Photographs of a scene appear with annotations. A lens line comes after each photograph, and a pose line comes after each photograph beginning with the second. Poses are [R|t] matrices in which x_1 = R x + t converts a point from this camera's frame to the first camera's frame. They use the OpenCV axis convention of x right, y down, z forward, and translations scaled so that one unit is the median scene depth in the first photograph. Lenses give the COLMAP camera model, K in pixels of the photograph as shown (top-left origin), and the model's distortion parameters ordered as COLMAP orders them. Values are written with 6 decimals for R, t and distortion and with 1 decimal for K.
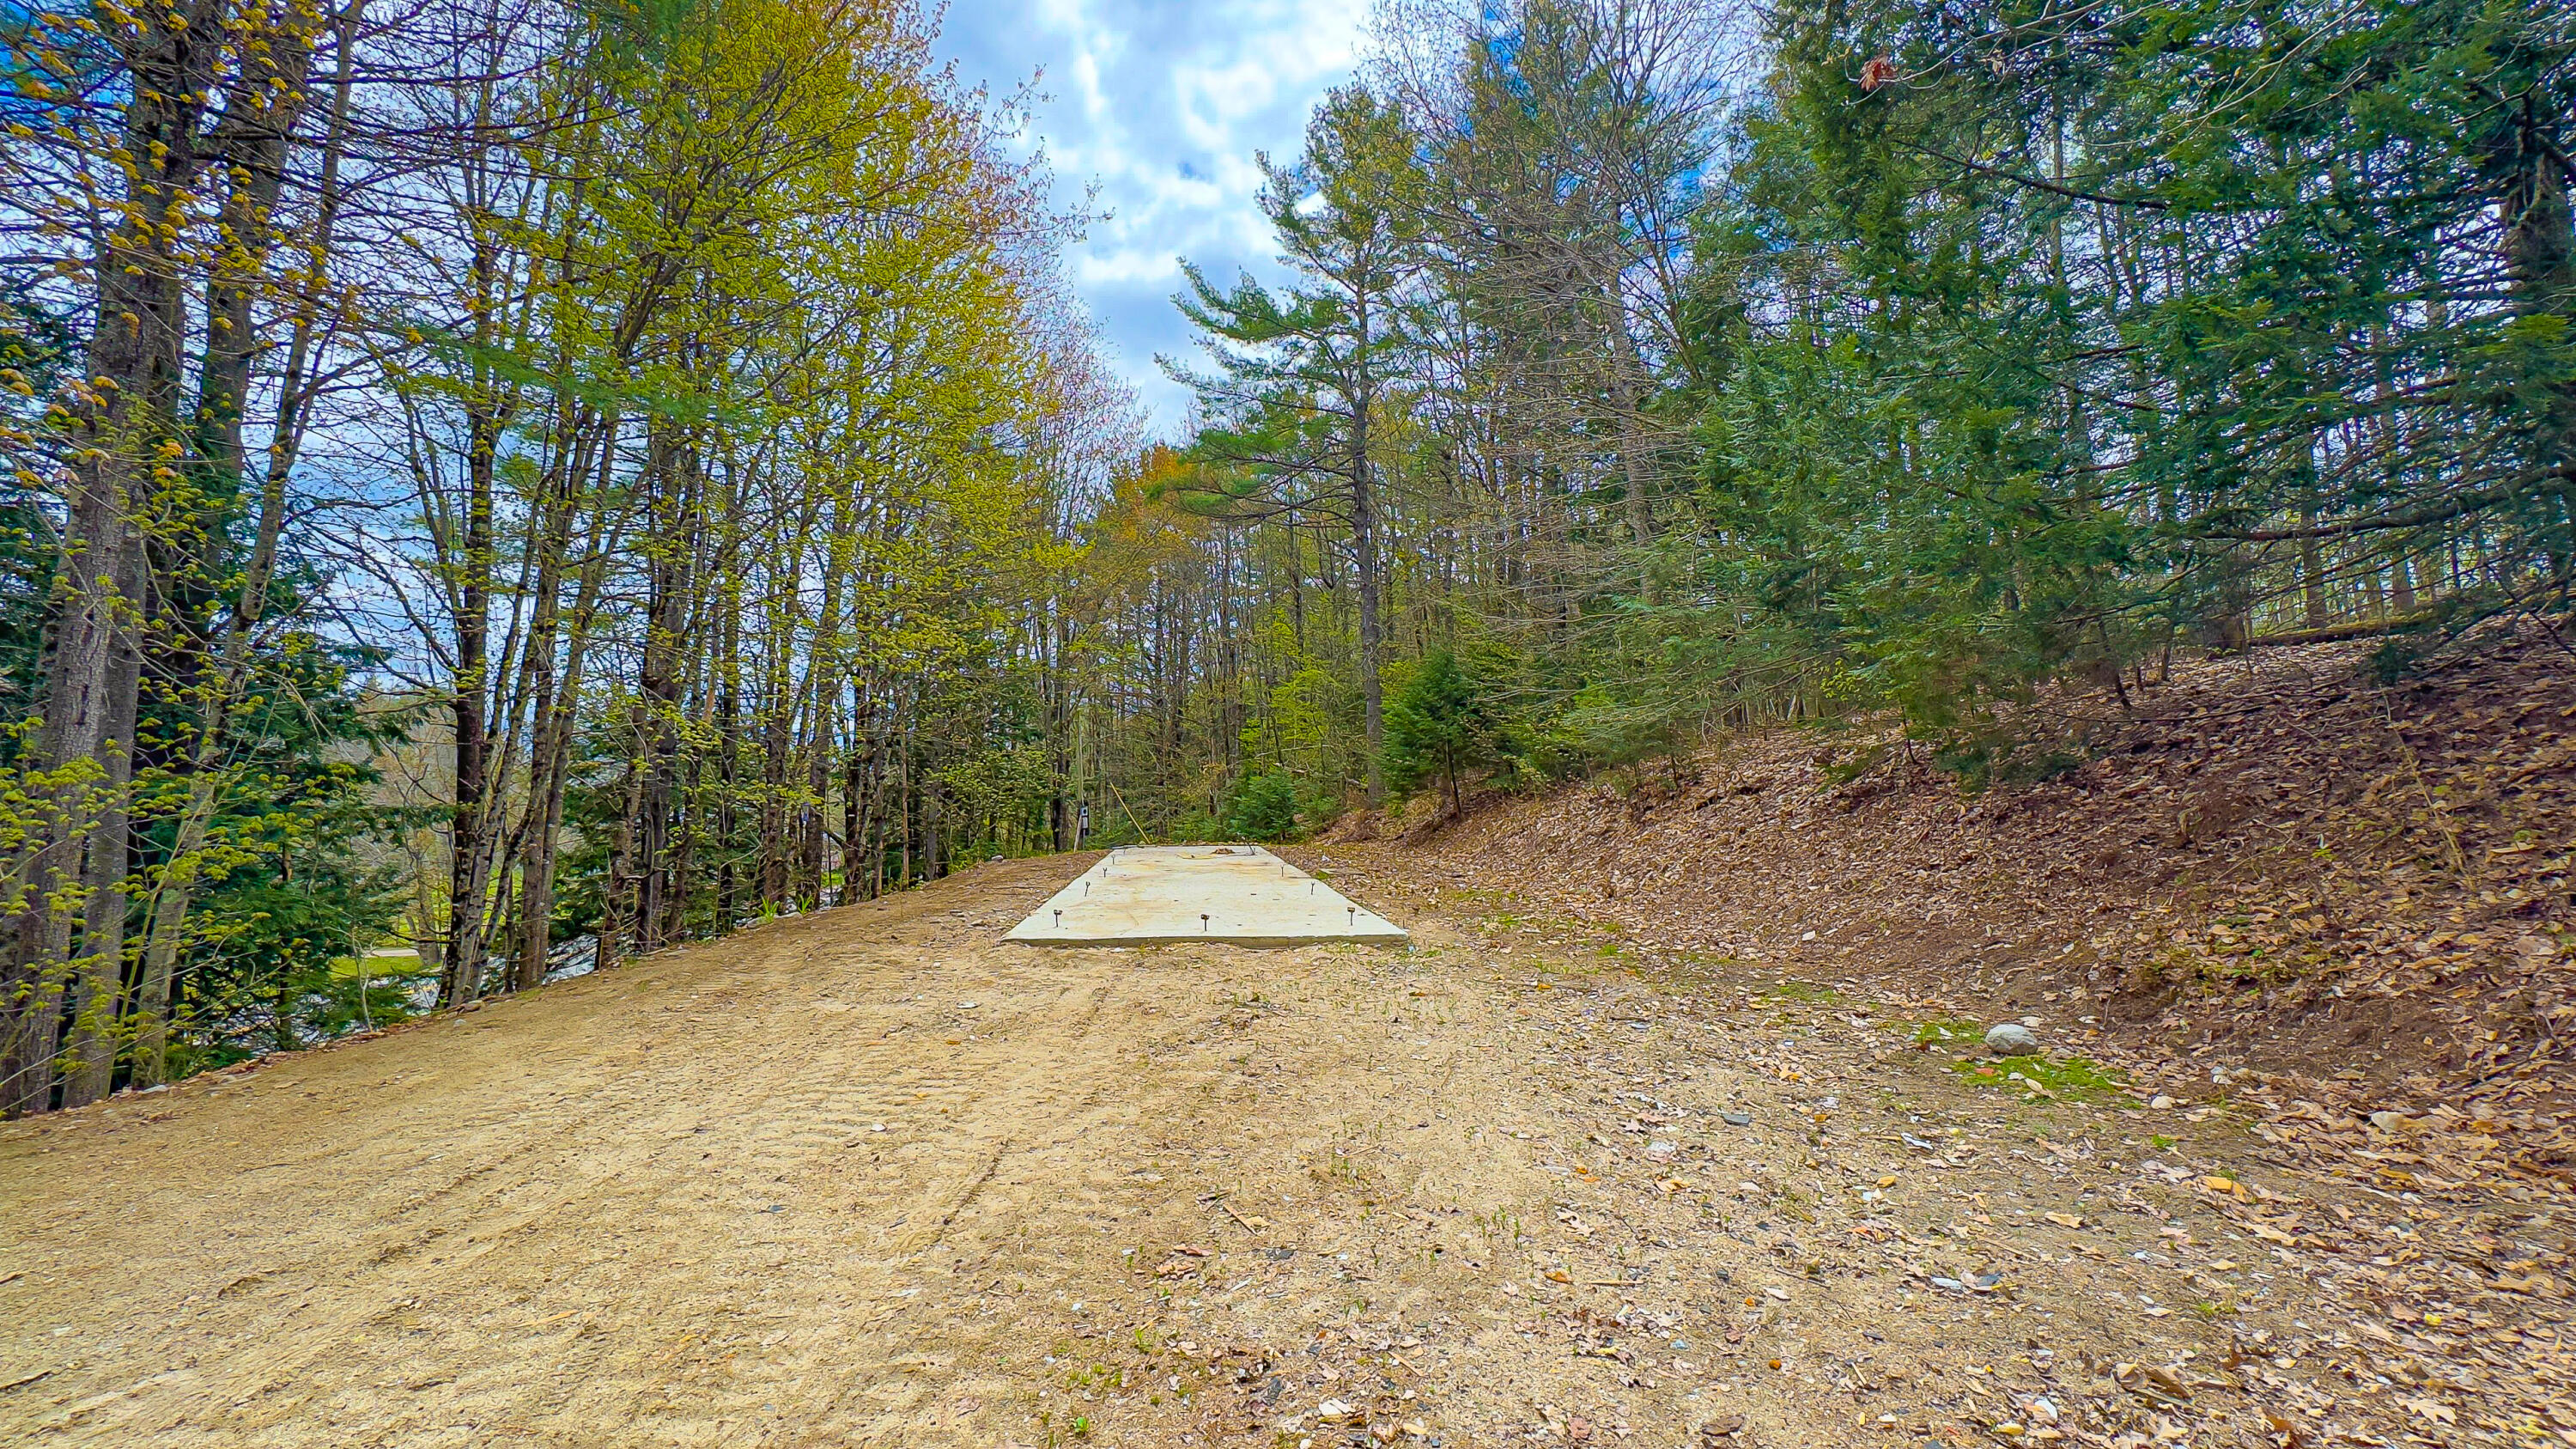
lens RADIAL K [[1023.3, 0, 1293.2], [0, 1023.3, 735.3], [0, 0, 1]] dist [0.000783, -0.000816]
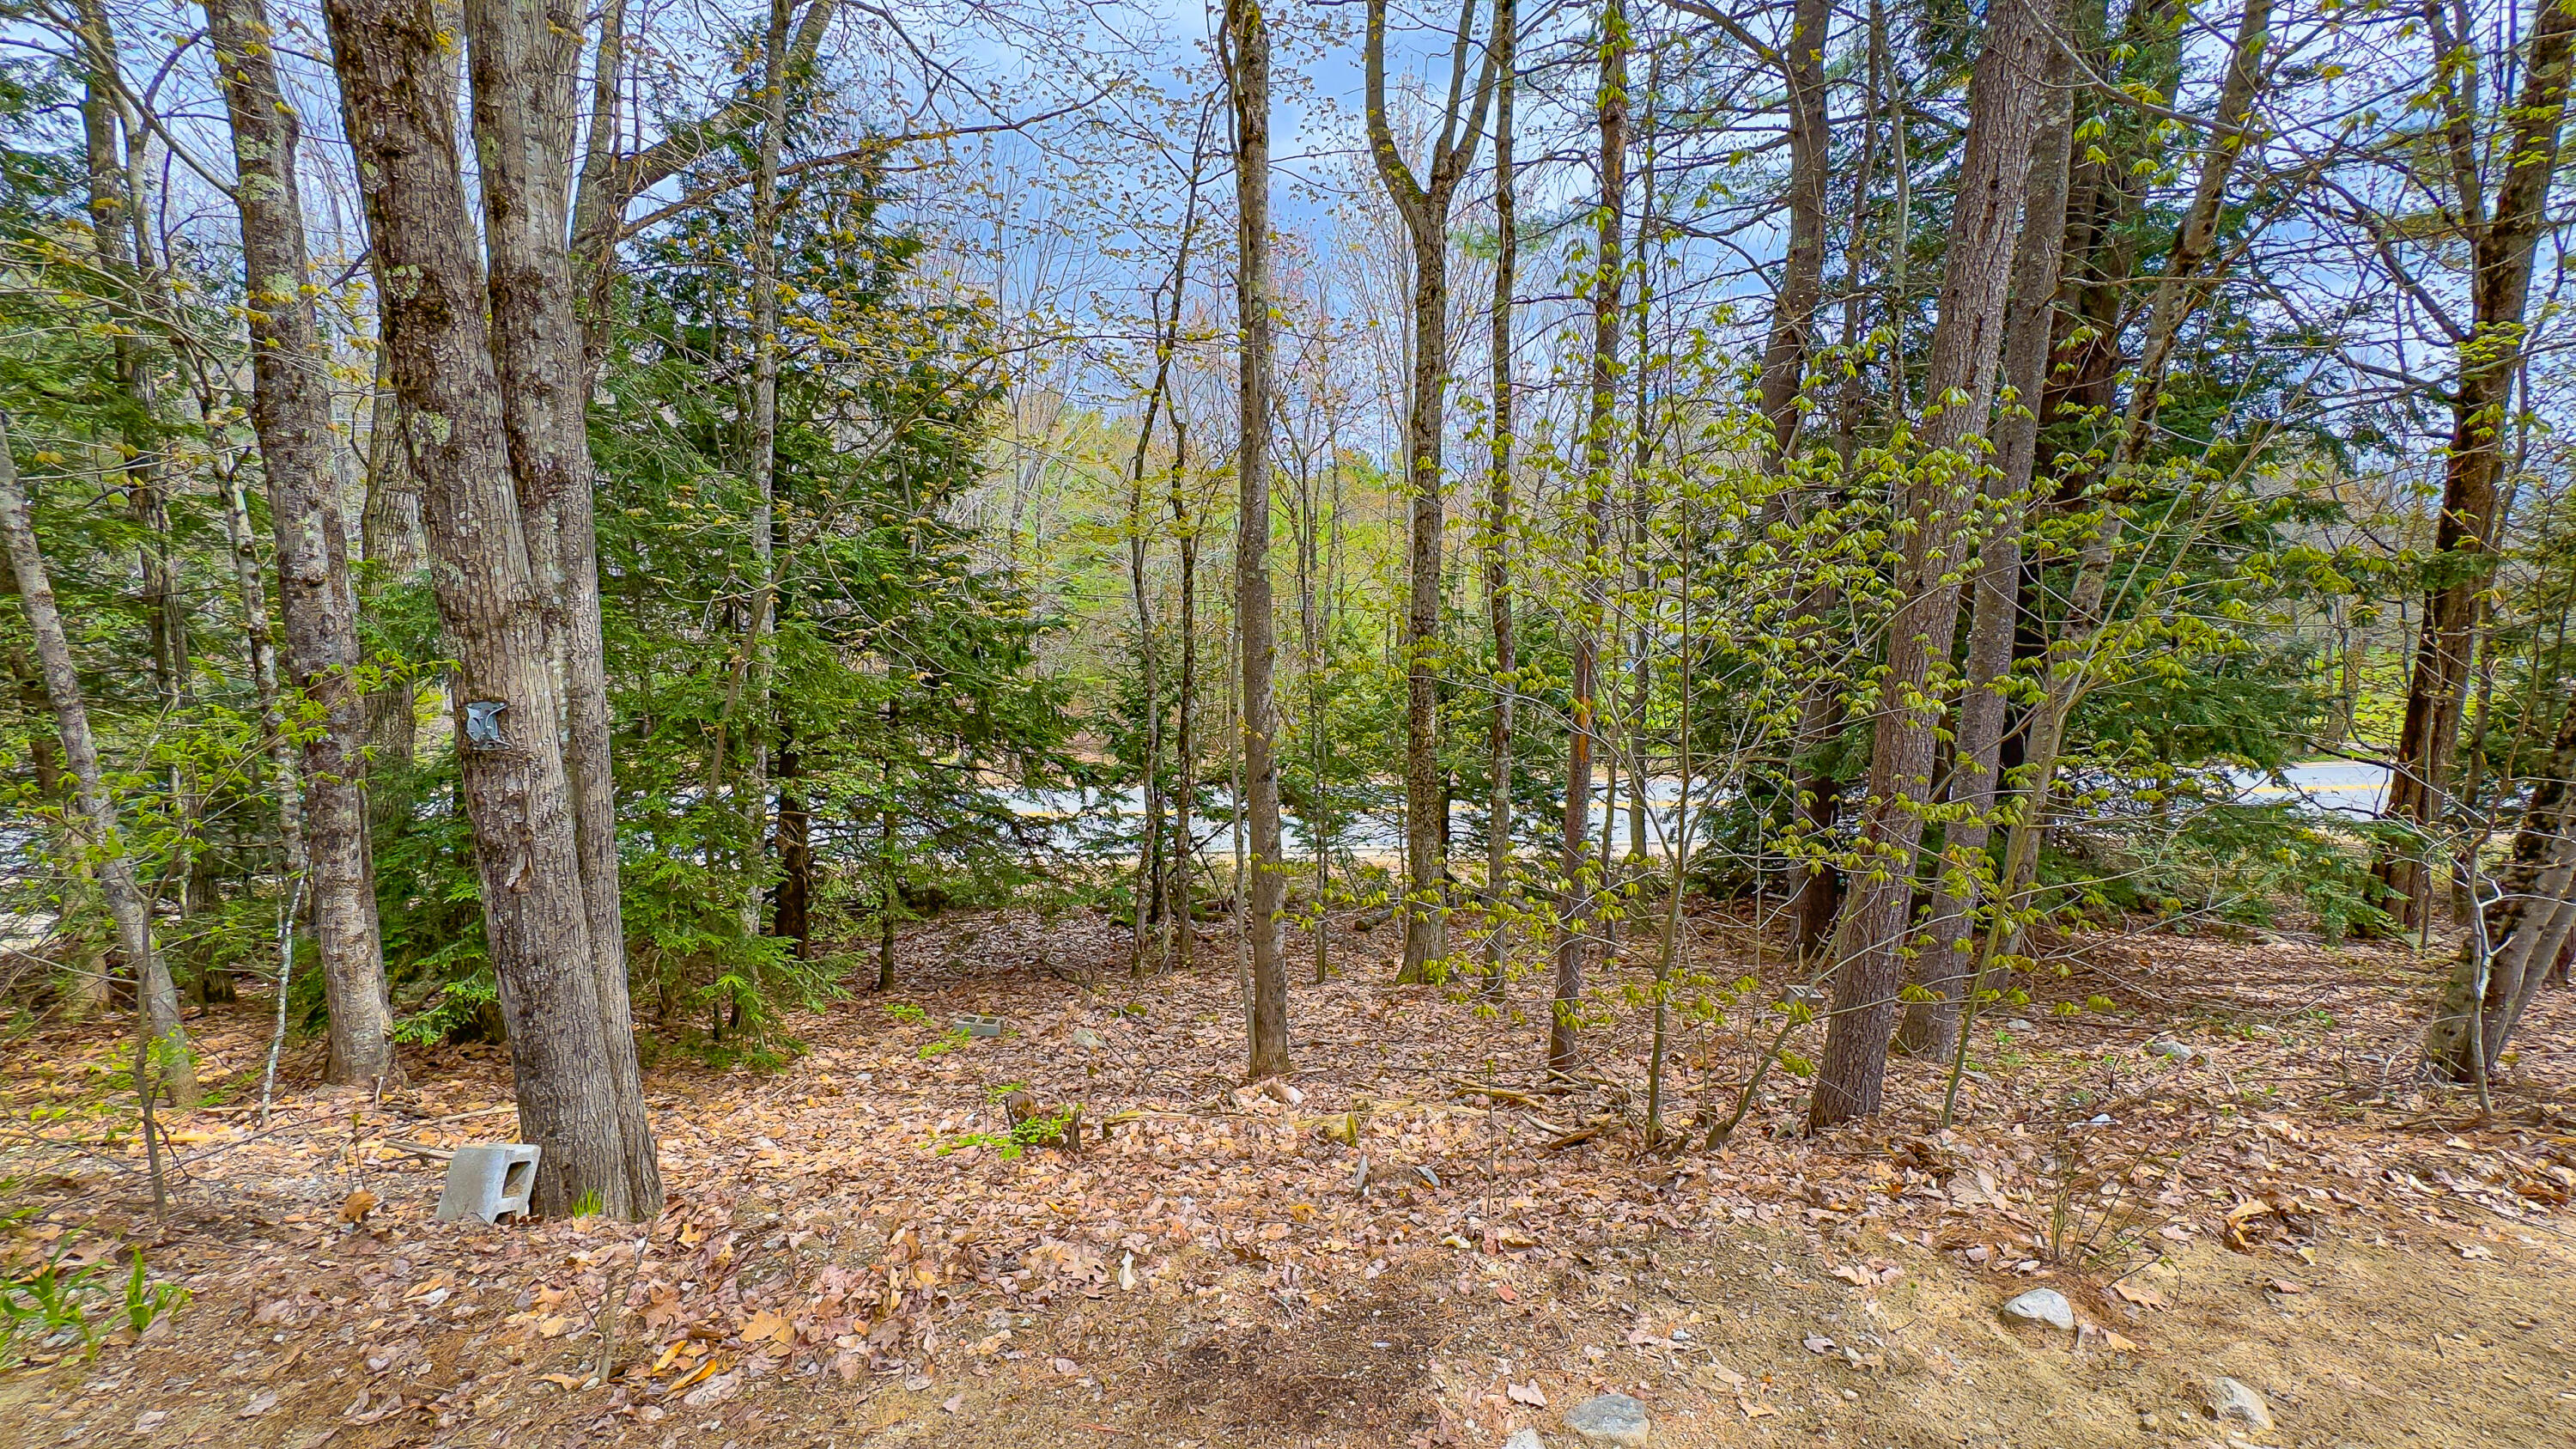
lens RADIAL K [[1023.3, 0, 1295.1], [0, 1023.3, 733.8], [0, 0, 1]] dist [0.000783, -0.000816]
pose [[0.111376, 0.163904, -0.980169, -0.300517], [0.059472, 0.983438, 0.171209, 0.028321], [0.991997, -0.077361, 0.099784, 0.262449]]
